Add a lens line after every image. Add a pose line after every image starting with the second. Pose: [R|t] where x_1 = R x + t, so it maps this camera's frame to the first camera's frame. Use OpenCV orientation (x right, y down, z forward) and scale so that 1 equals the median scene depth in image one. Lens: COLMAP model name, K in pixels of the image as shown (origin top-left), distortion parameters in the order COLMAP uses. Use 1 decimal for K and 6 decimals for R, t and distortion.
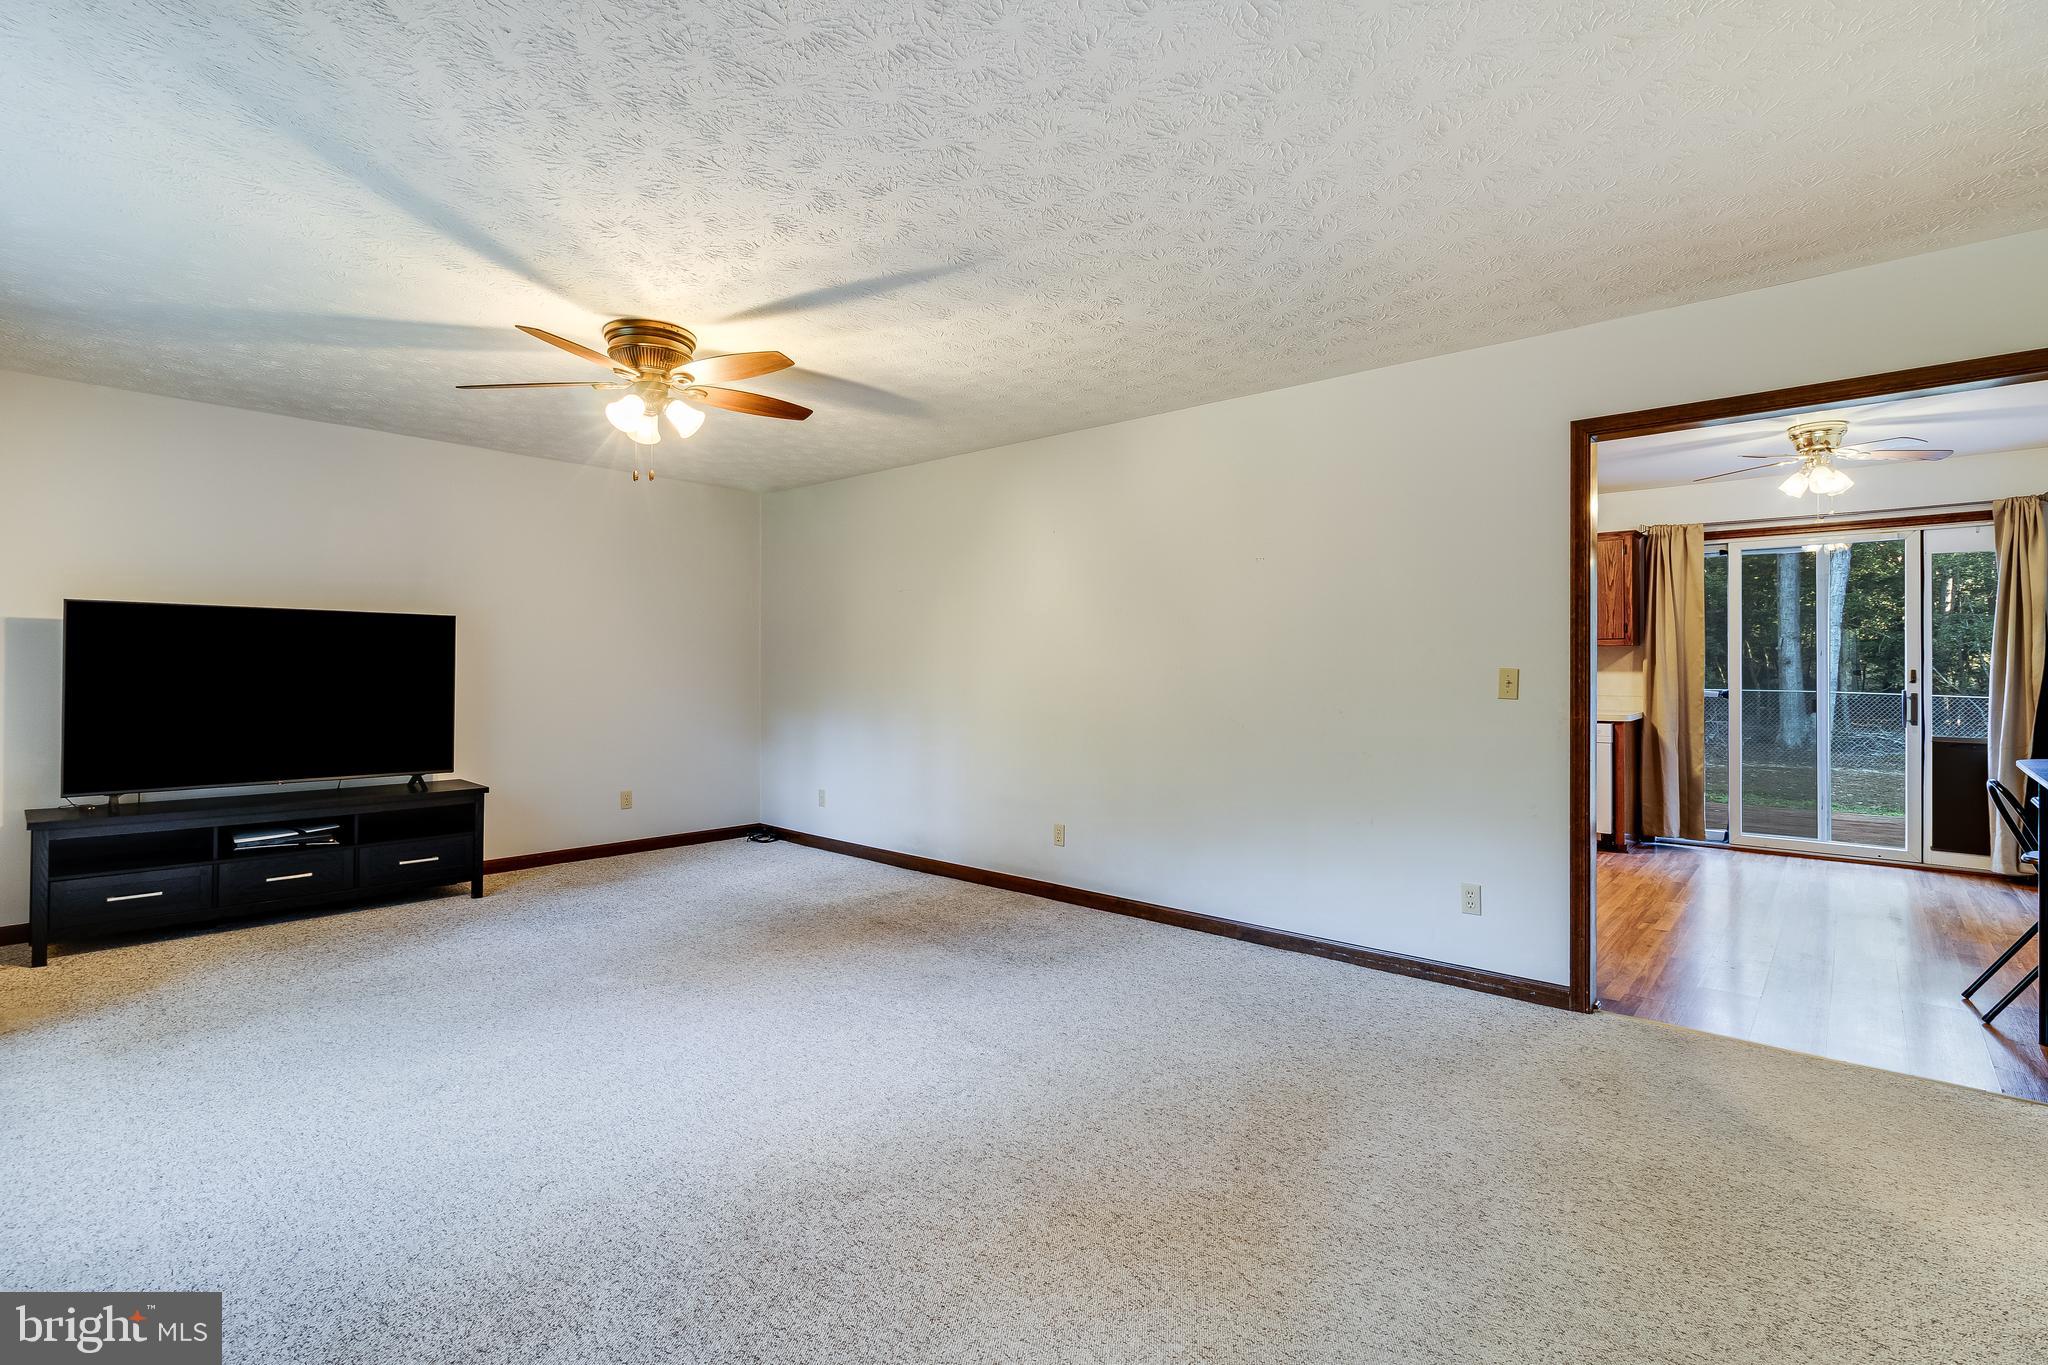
lens RADIAL K [[940.3, 0, 1028.1], [0, 940.3, 672.9], [0, 0, 1]] dist [-0.000399, 0.000500]
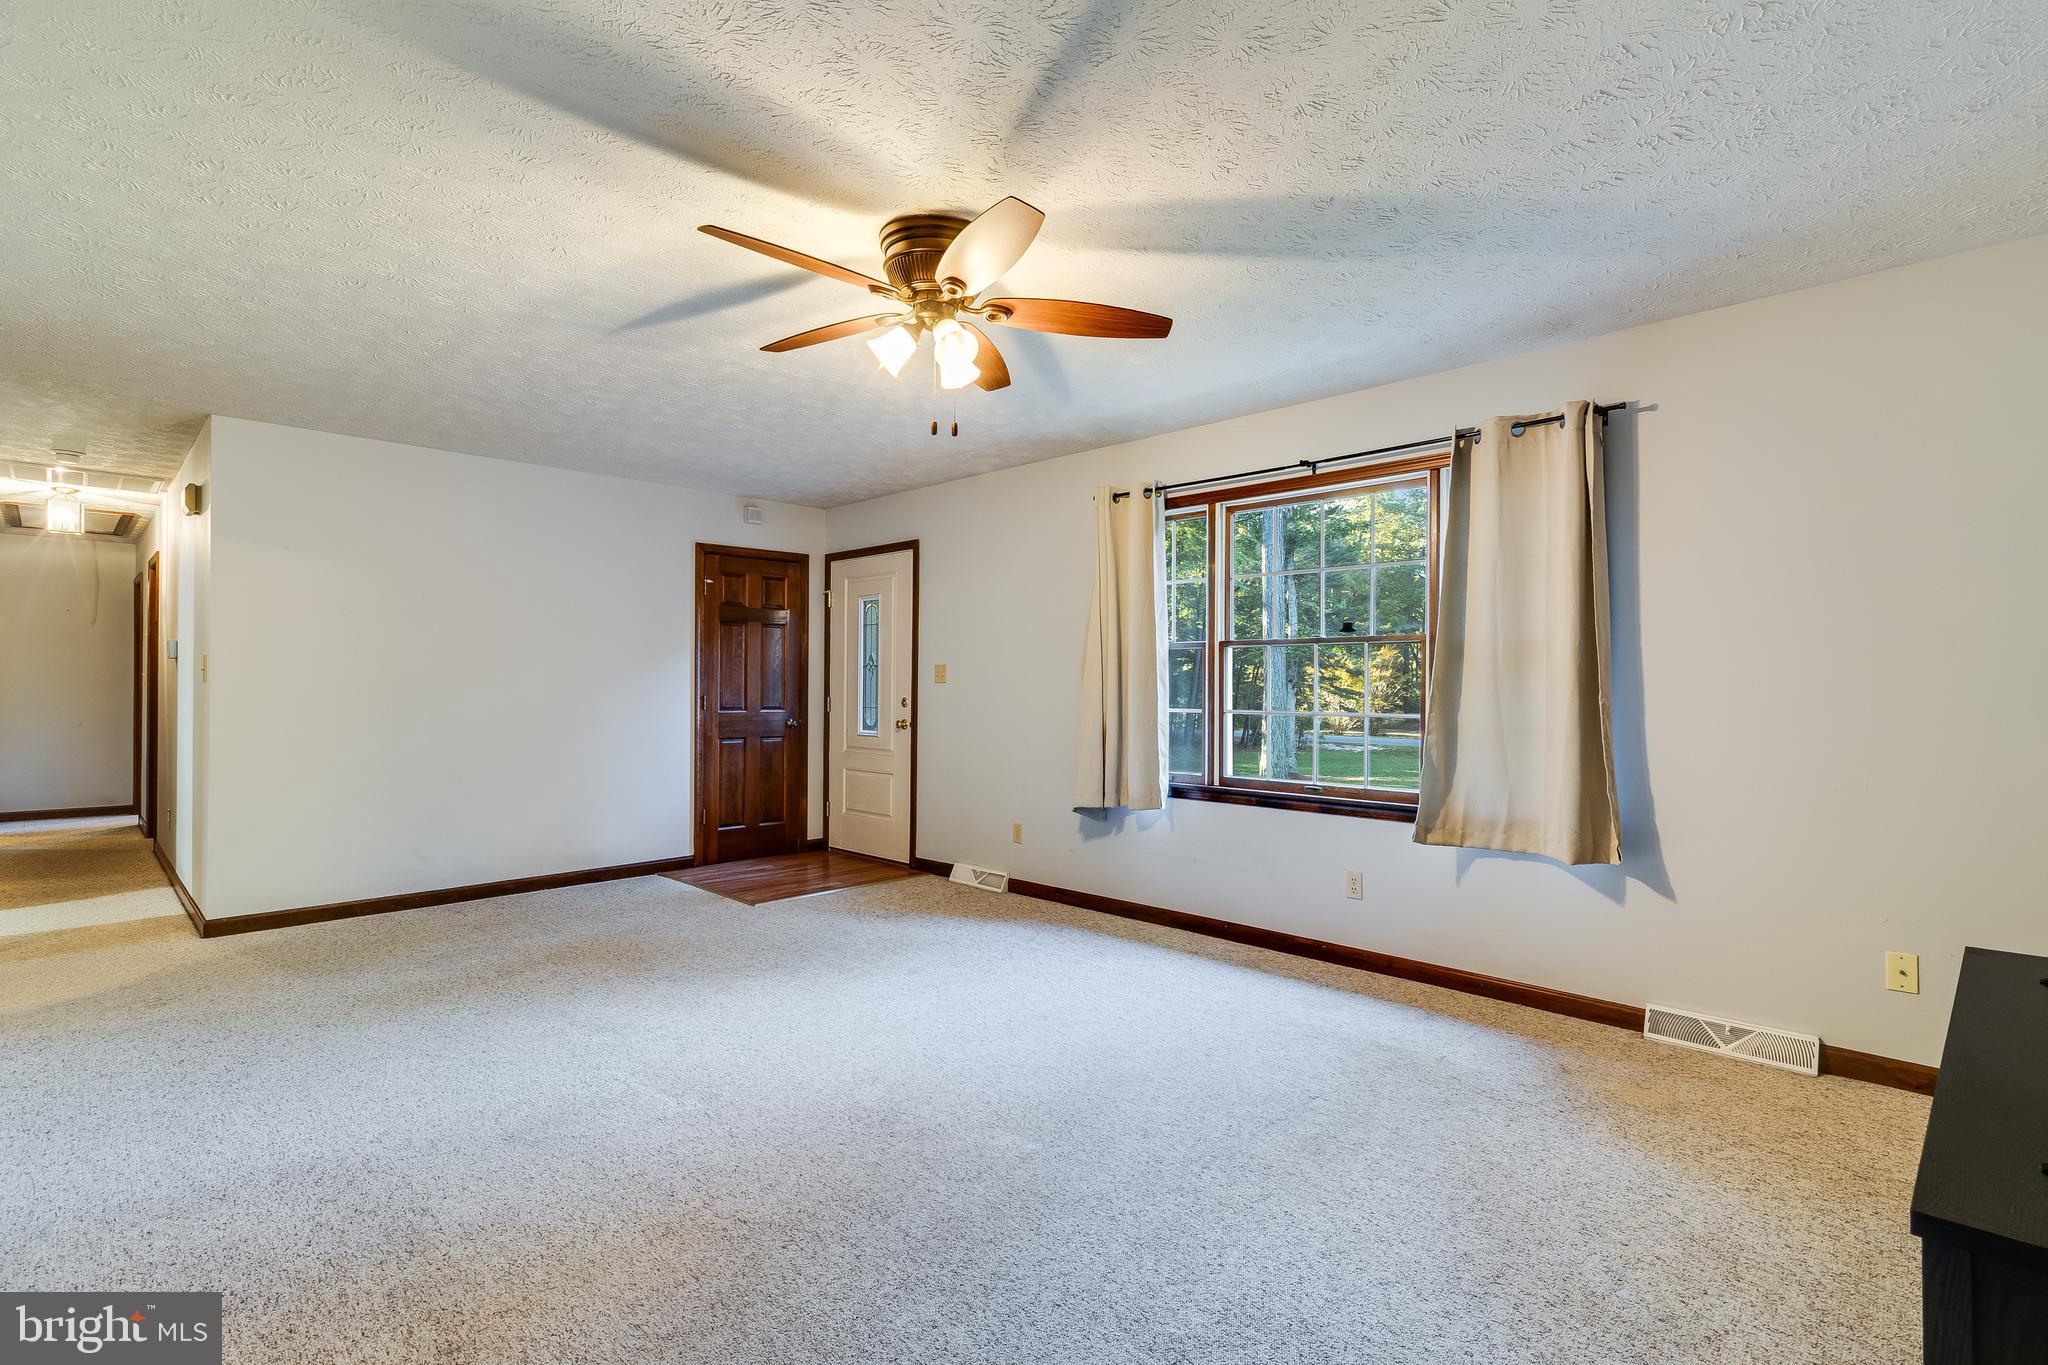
lens RADIAL K [[966.5, 0, 1026.3], [0, 966.5, 681.1], [0, 0, 1]] dist [0.007981, -0.001203]
pose [[-0.997638, -0.009267, 0.068056, -0.506652], [-0.009384, 0.999955, -0.001403, -0.004472], [-0.068040, -0.002038, -0.997681, 1.692283]]
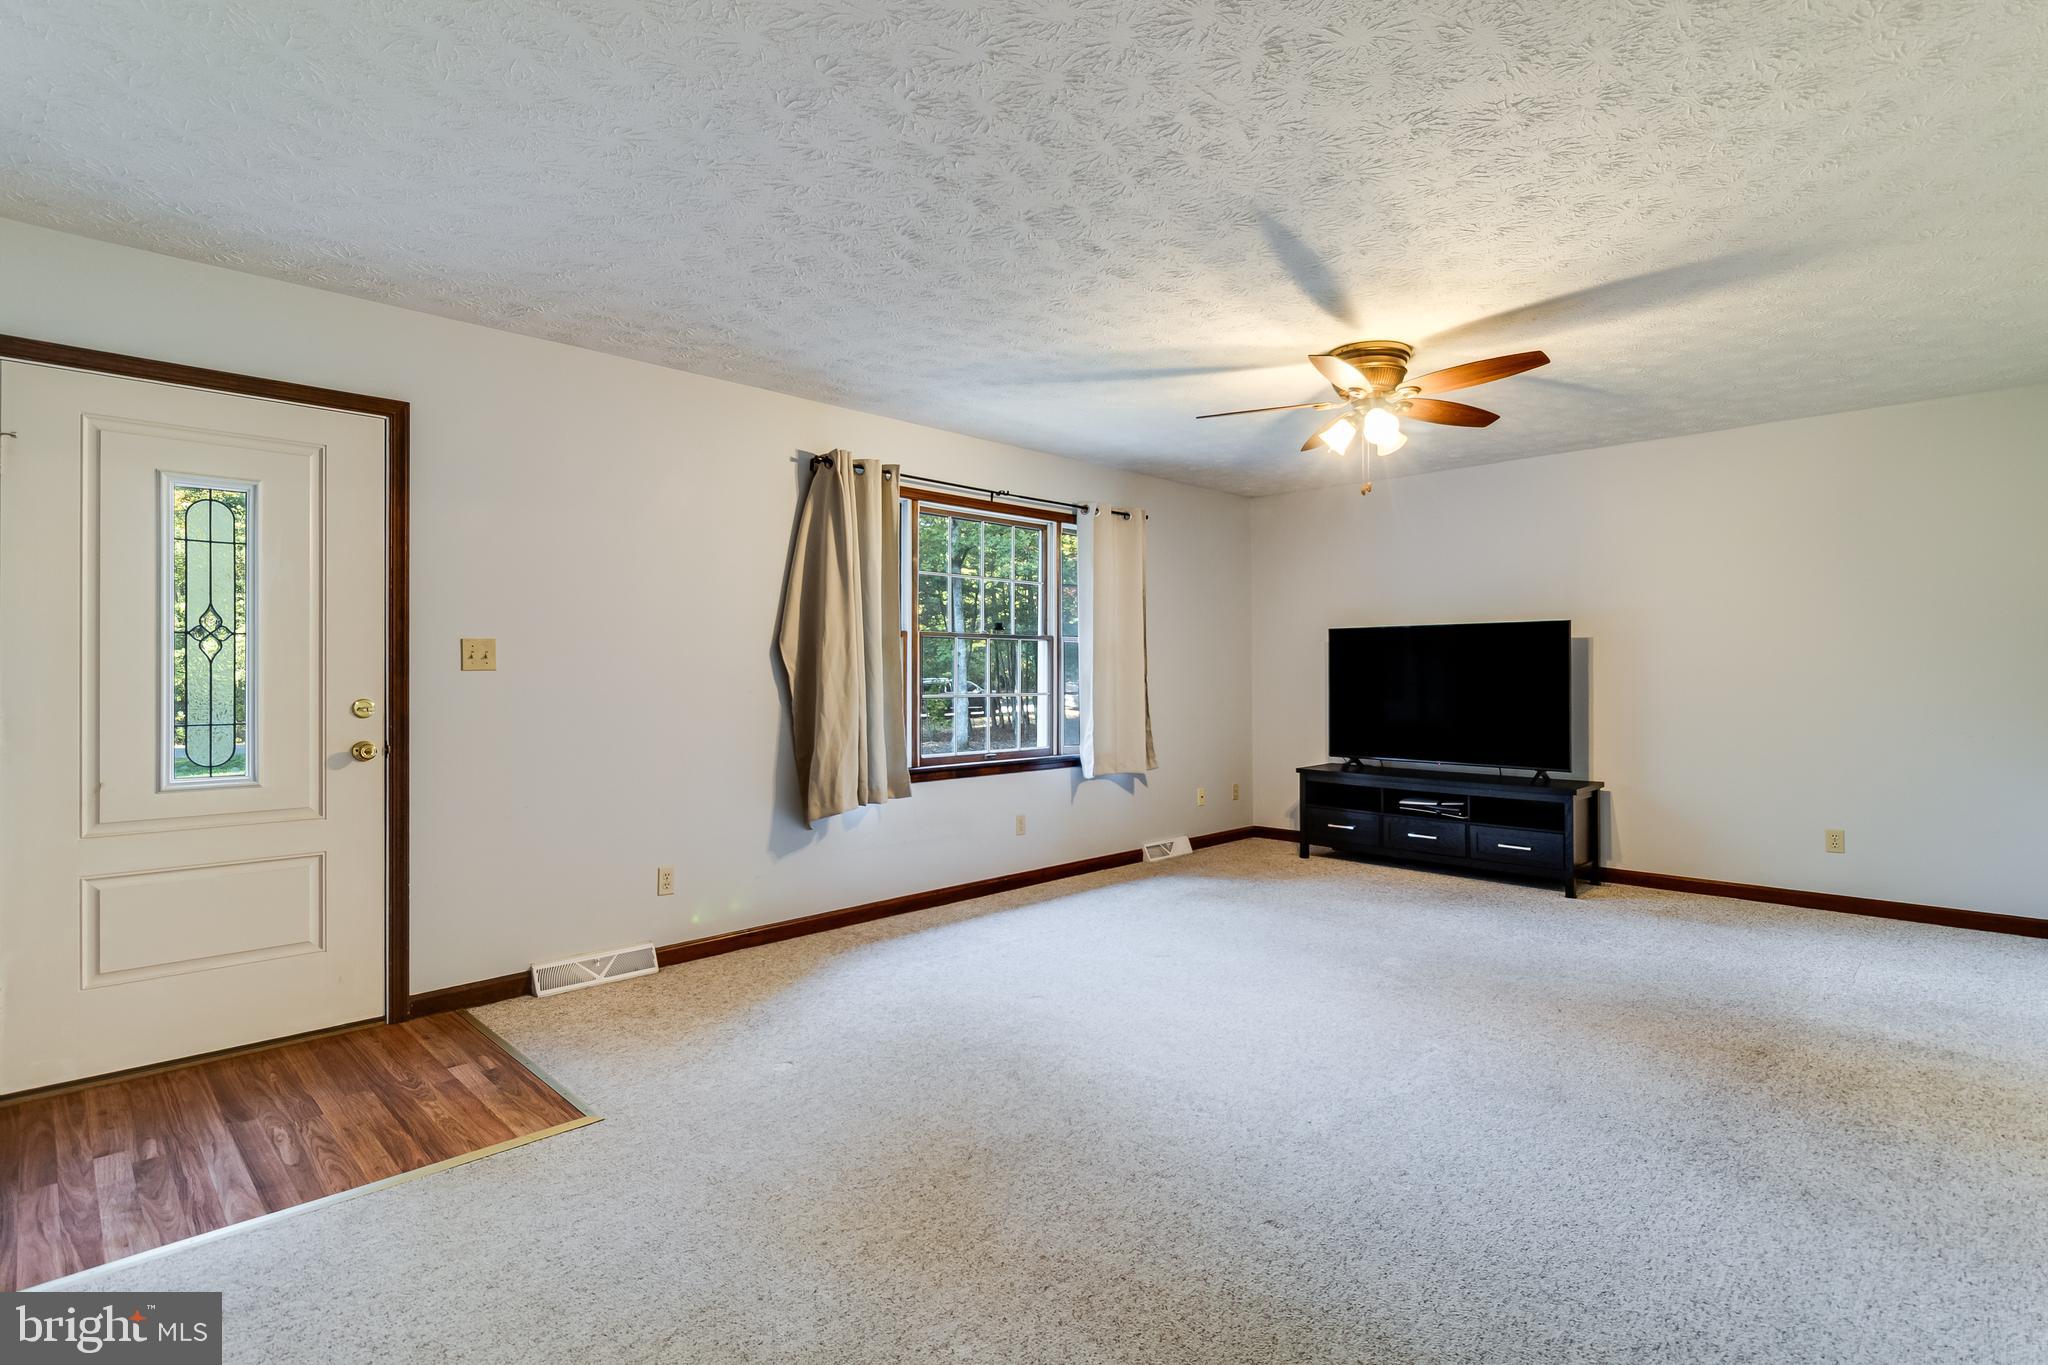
lens RADIAL K [[993.2, 0, 1032.7], [0, 993.2, 683.4], [0, 0, 1]] dist [-0.008383, 0.001402]
pose [[-0.060040, 0.004732, -0.998185, 0.695441], [-0.000749, 0.999988, 0.004785, 0.005073], [0.998196, 0.001035, -0.060036, 0.654949]]
